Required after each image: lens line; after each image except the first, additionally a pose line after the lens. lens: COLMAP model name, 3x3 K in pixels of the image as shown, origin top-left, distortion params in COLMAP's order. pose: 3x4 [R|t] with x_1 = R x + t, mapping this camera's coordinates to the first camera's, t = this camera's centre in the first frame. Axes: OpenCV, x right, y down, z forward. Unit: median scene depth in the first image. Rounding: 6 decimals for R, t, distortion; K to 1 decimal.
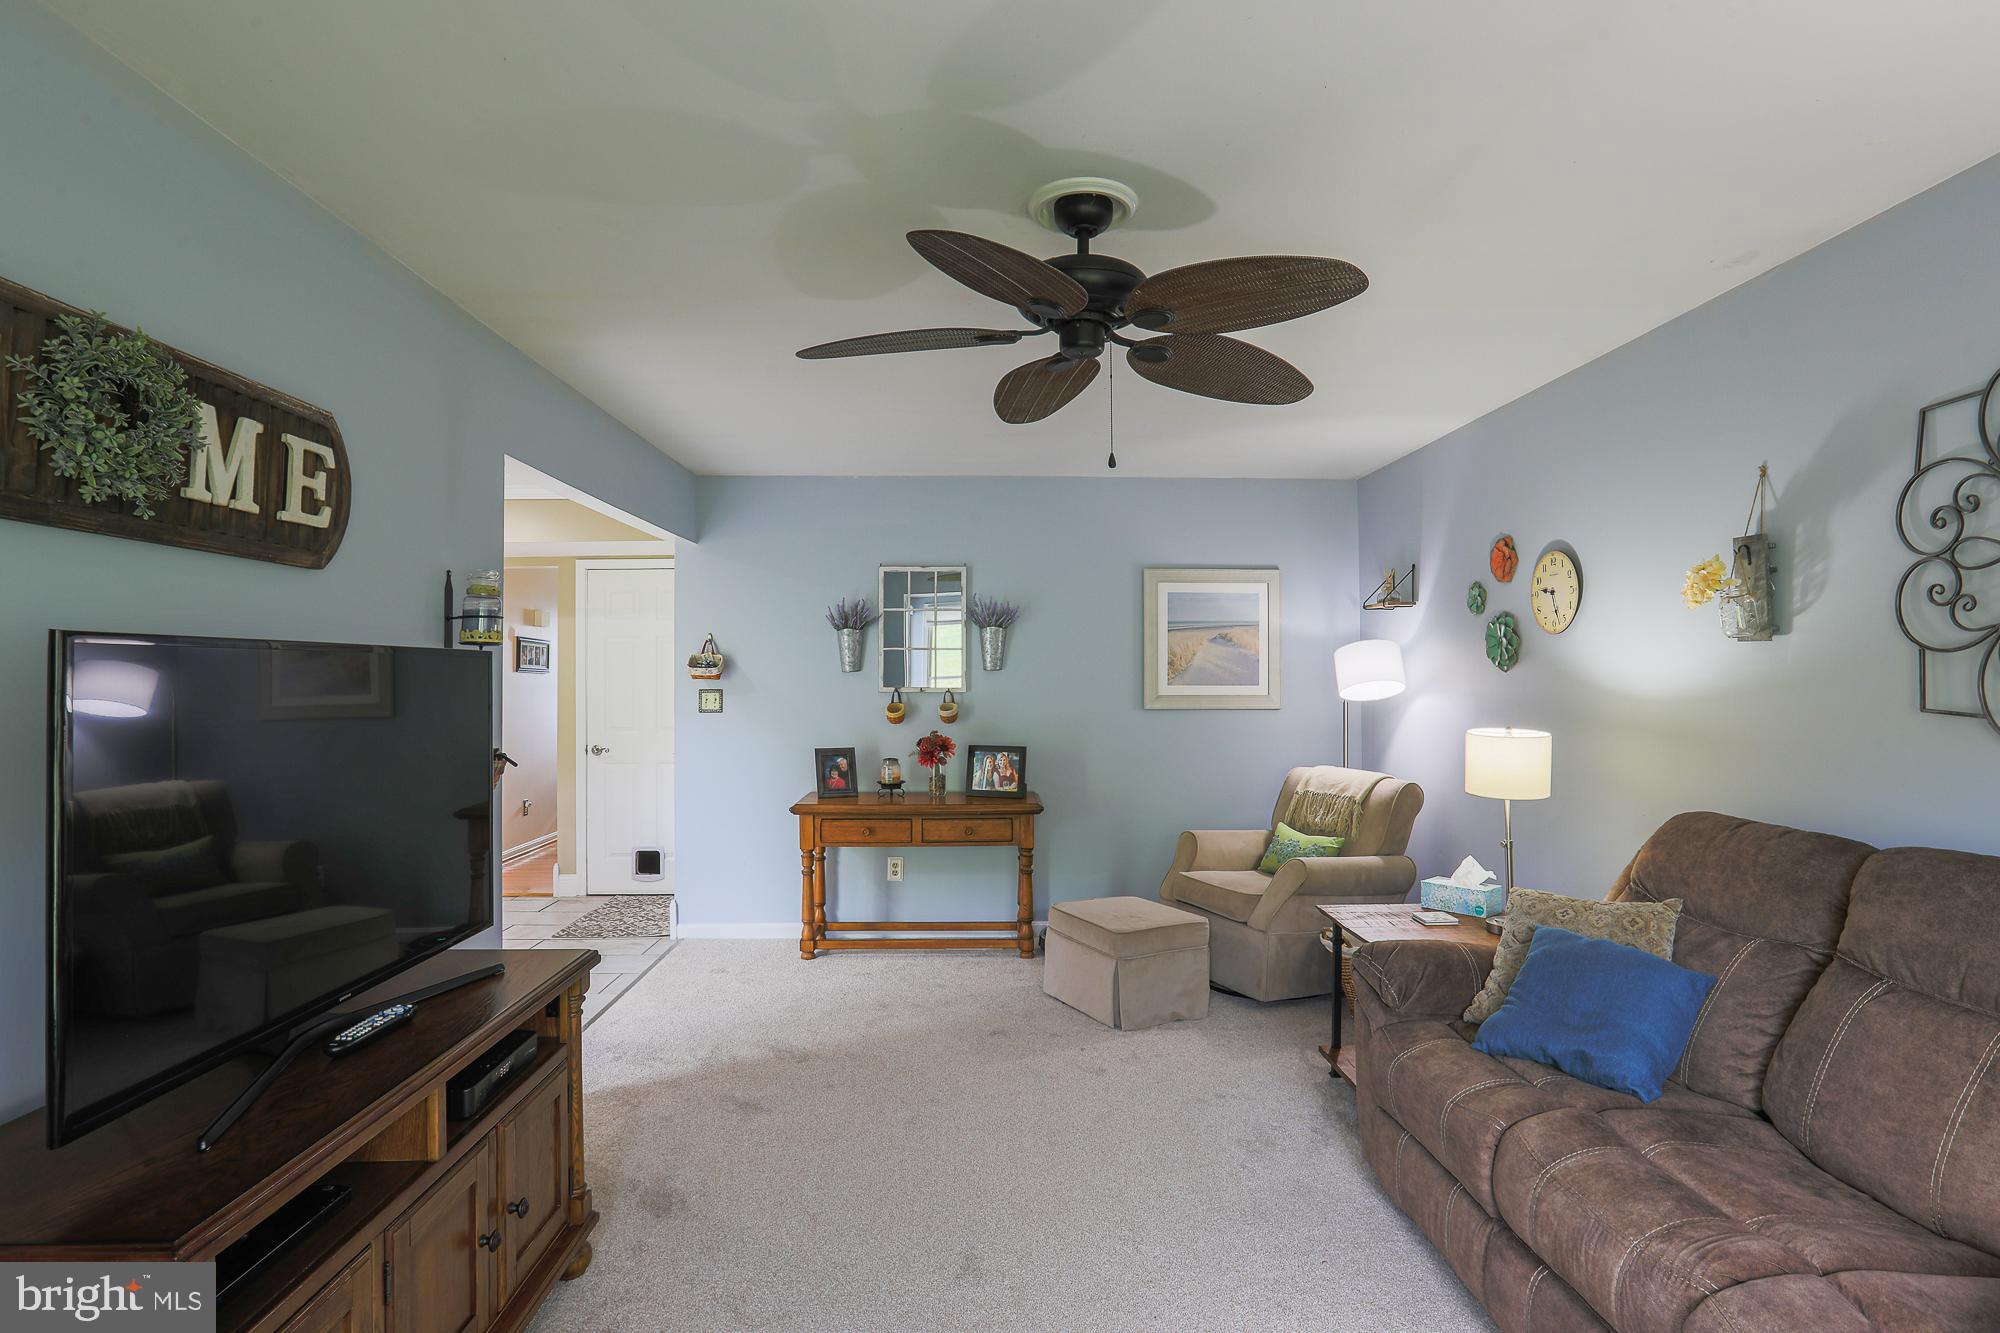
lens RADIAL K [[1018.2, 0, 1085.7], [0, 1018.2, 666.2], [0, 0, 1]] dist [-0.098718, 0.024709]
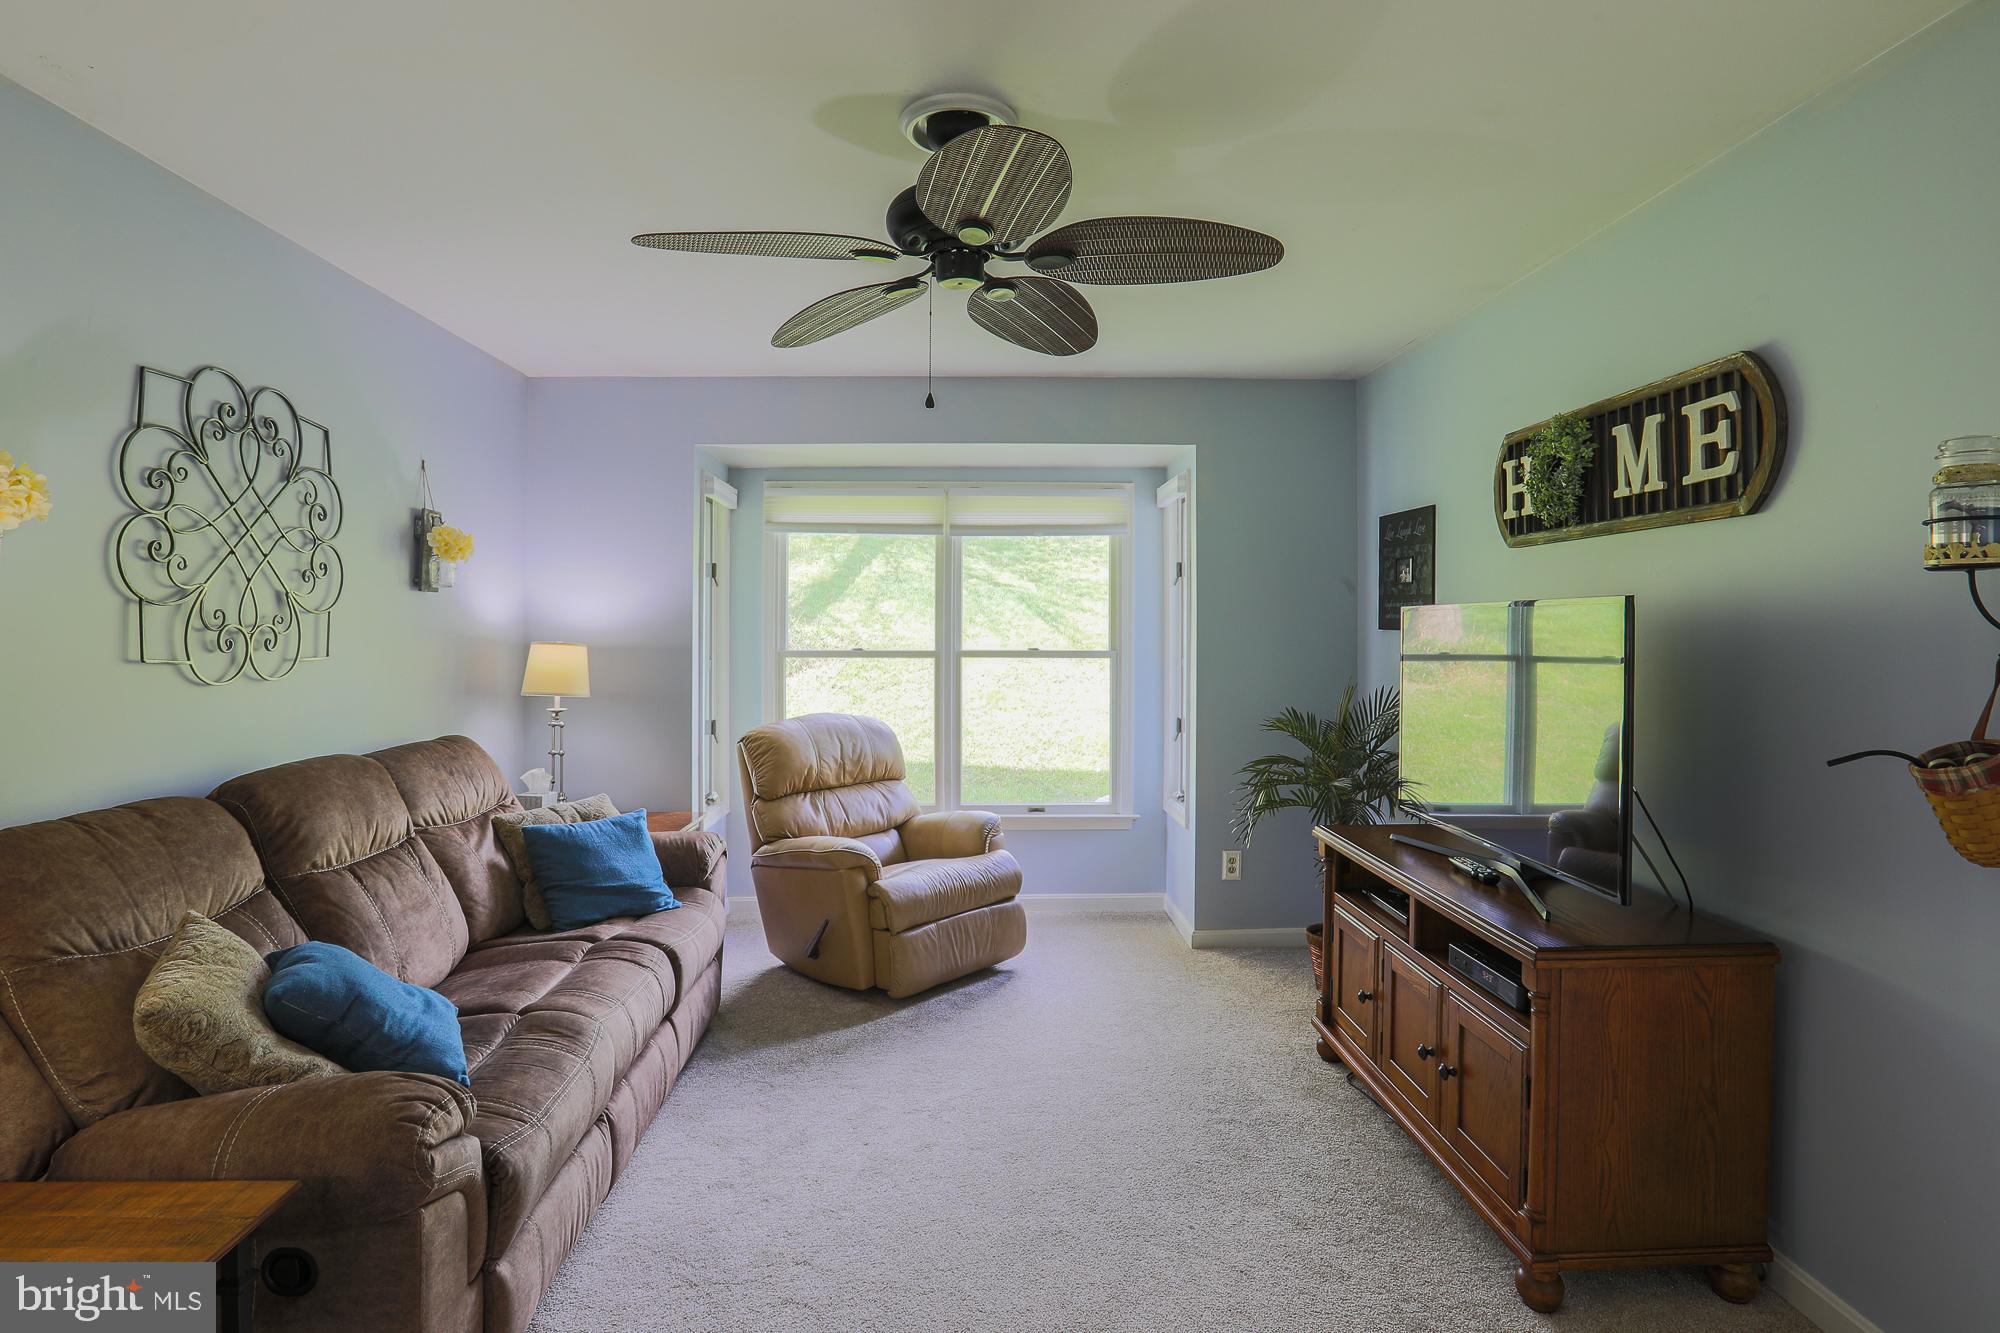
lens RADIAL K [[1013.7, 0, 1008.7], [0, 1013.7, 648.8], [0, 0, 1]] dist [-0.061996, 0.024845]
pose [[-0.998218, 0.001372, 0.059665, -0.046301], [0.002035, 0.999937, 0.011056, 0.009438], [-0.059646, 0.011157, -0.998157, 0.857622]]
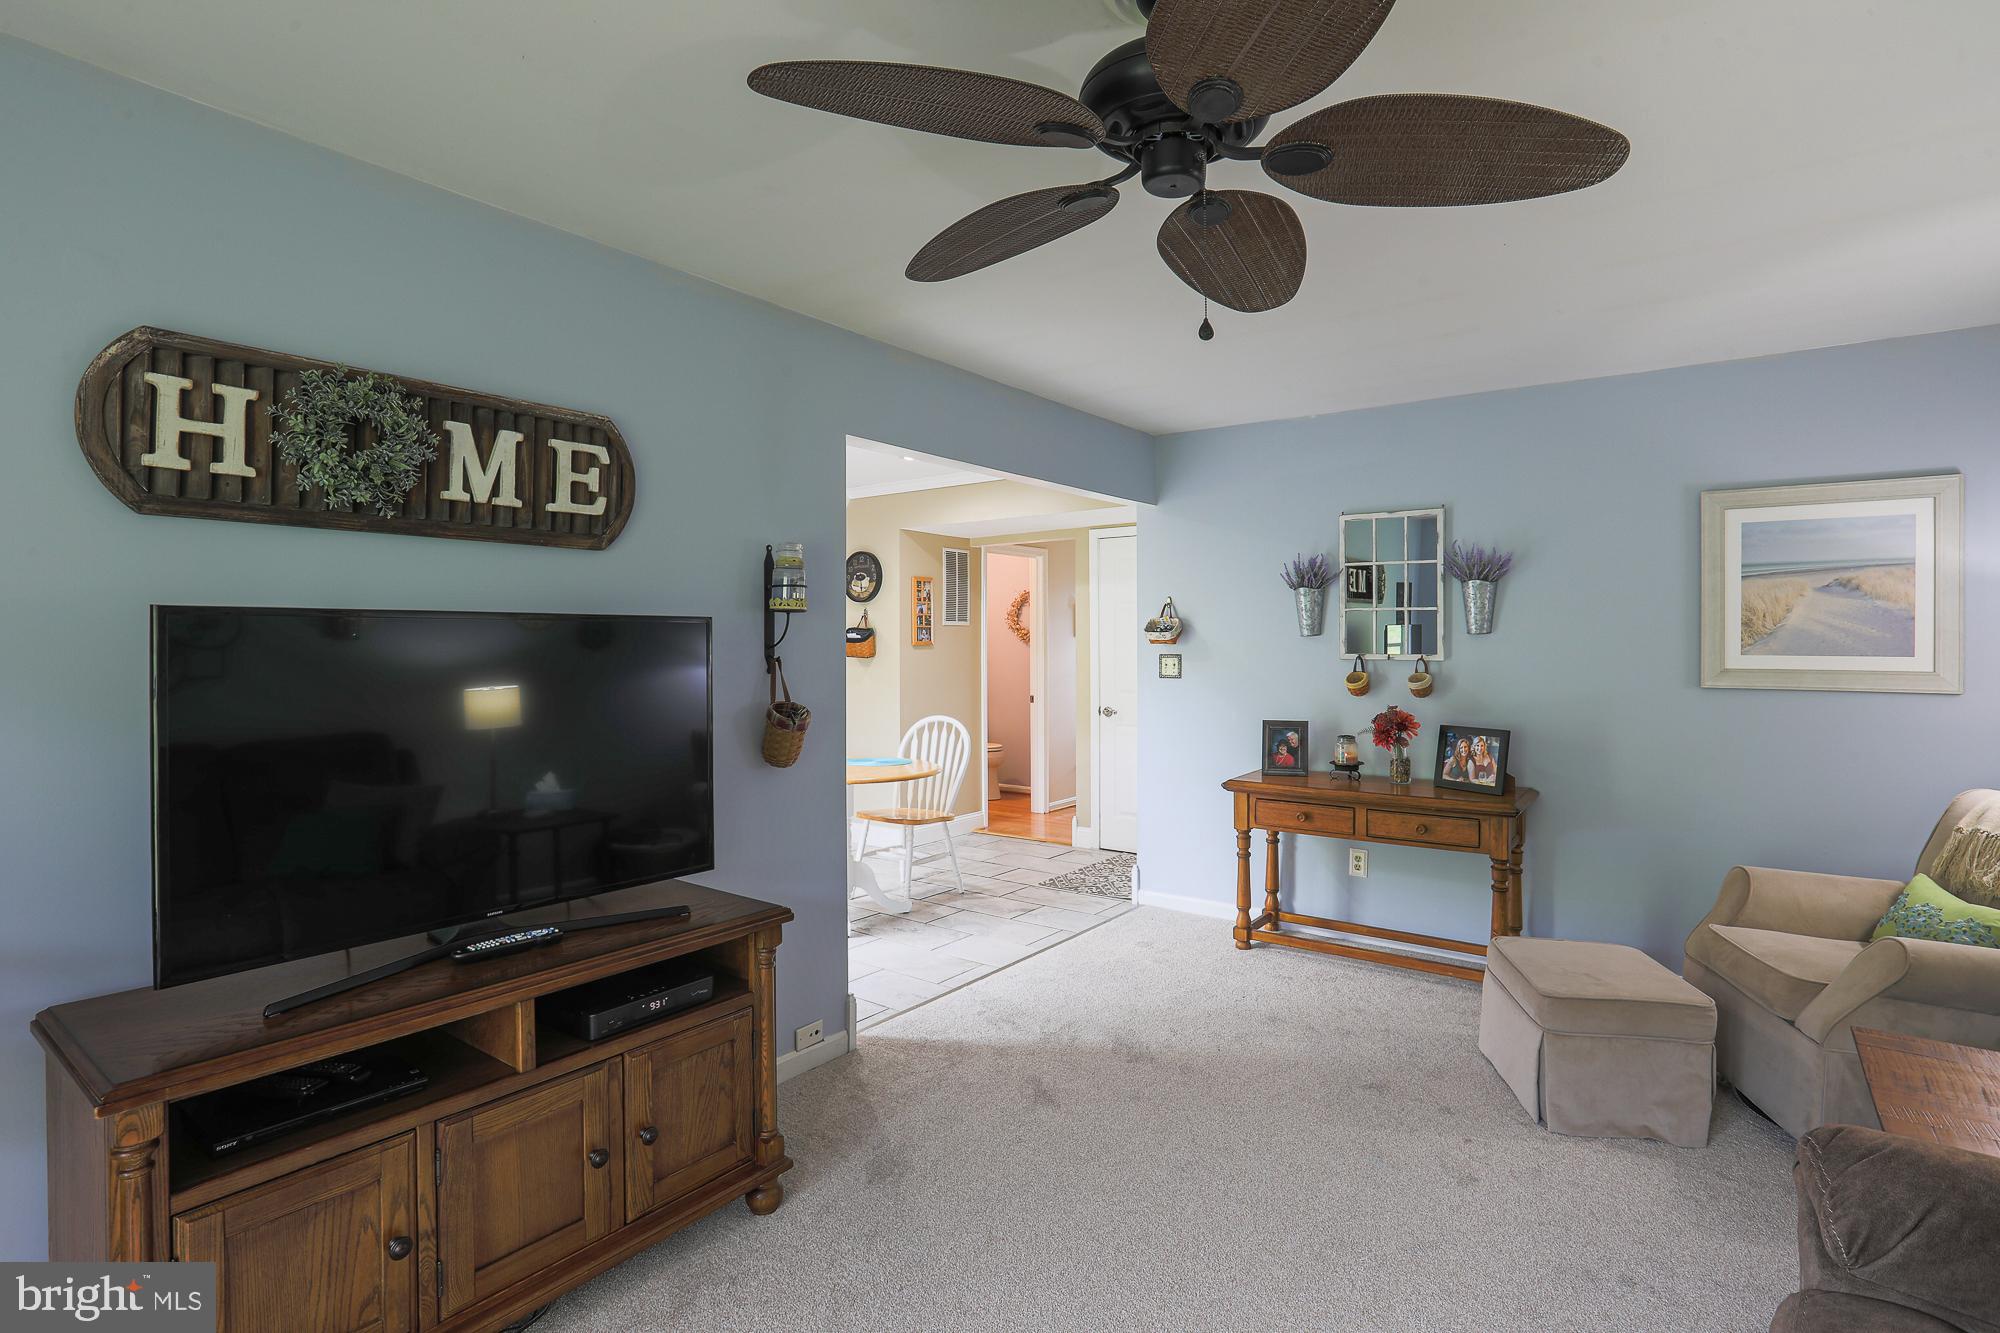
lens RADIAL K [[1013.7, 0, 1008.7], [0, 1013.7, 648.8], [0, 0, 1]] dist [-0.061996, 0.024845]
pose [[0.750136, 0.006923, -0.661247, 0.168390], [0.004618, 0.999866, 0.015708, 0.001625], [0.661268, -0.014836, 0.750003, 0.168941]]
